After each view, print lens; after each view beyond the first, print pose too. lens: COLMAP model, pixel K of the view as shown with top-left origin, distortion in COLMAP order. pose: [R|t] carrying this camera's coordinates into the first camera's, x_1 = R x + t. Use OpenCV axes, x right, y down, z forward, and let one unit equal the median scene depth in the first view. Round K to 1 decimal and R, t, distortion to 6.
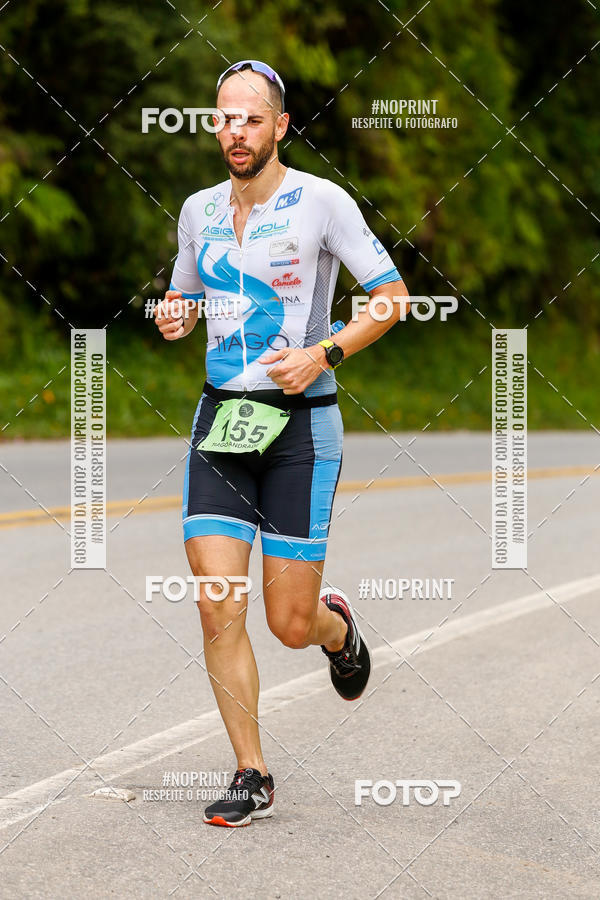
lens RADIAL K [[5765.1, 0, 300.0], [0, 5765.1, 450.0], [0, 0, 1]] dist [0.043912, -2.072372]
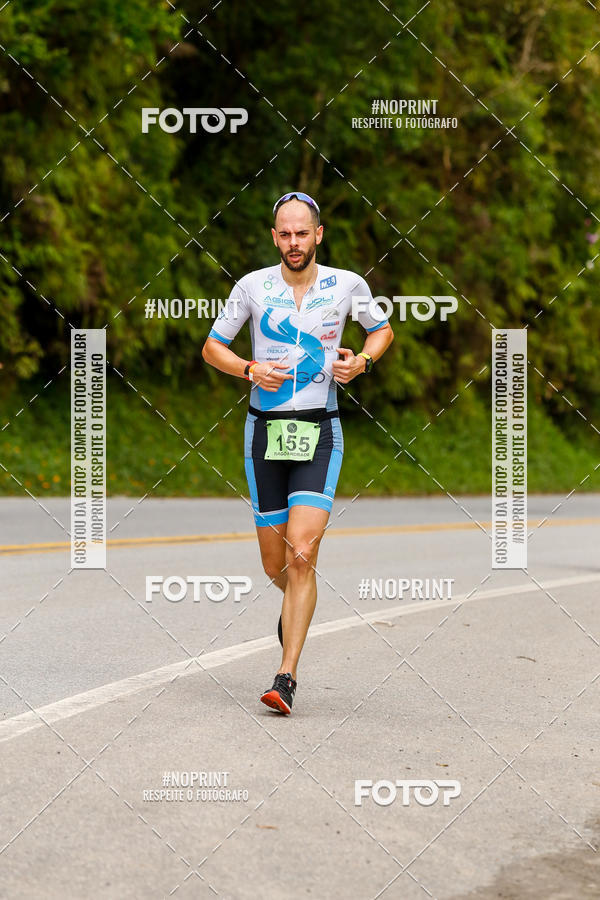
lens RADIAL K [[6297.5, 0, 300.0], [0, 6297.5, 450.0], [0, 0, 1]] dist [-0.378210, 0.461420]
pose [[0.997407, 0.015750, 0.070224, -0.017933], [-0.014834, 0.999798, -0.013535, 0.003220], [-0.070423, 0.012458, 0.997439, -0.098036]]
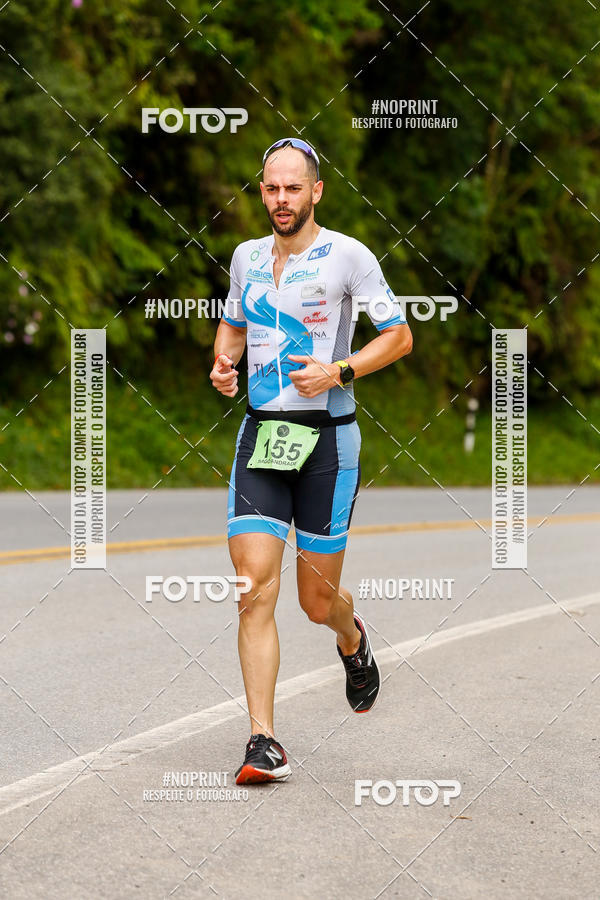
lens RADIAL K [[5853.1, 0, 300.0], [0, 5853.1, 450.0], [0, 0, 1]] dist [-0.118820, 10.010621]
pose [[0.999562, 0.005041, 0.029154, -0.003438], [-0.004744, 0.999936, -0.010230, 0.000876], [-0.029204, 0.010087, 0.999523, -0.018807]]
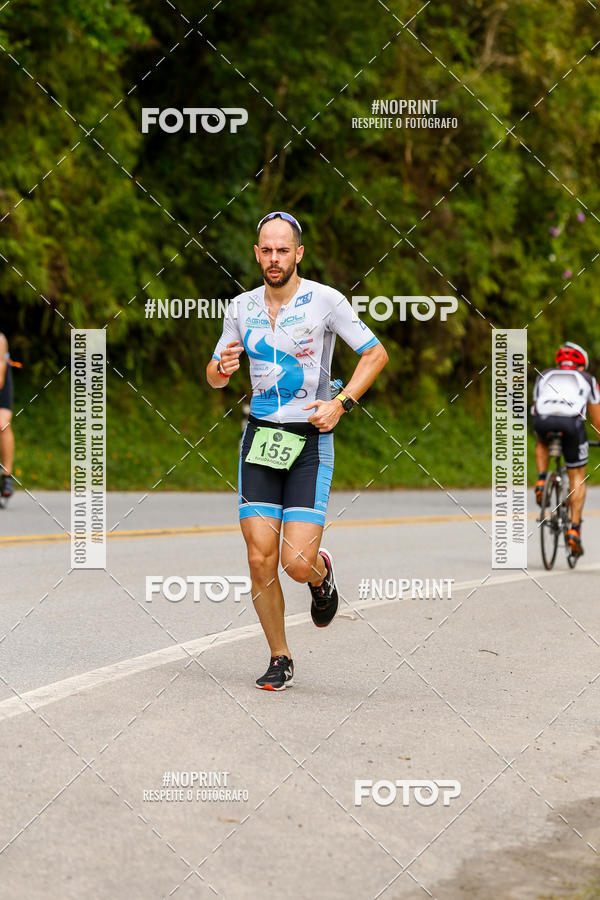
lens RADIAL K [[6467.1, 0, 300.0], [0, 6467.1, 450.0], [0, 0, 1]] dist [-0.850437, 38.369018]
pose [[0.996853, 0.015179, 0.077804, -0.021698], [-0.014359, 0.999835, -0.011081, 0.001958], [-0.077960, 0.009929, 0.996907, -0.125000]]
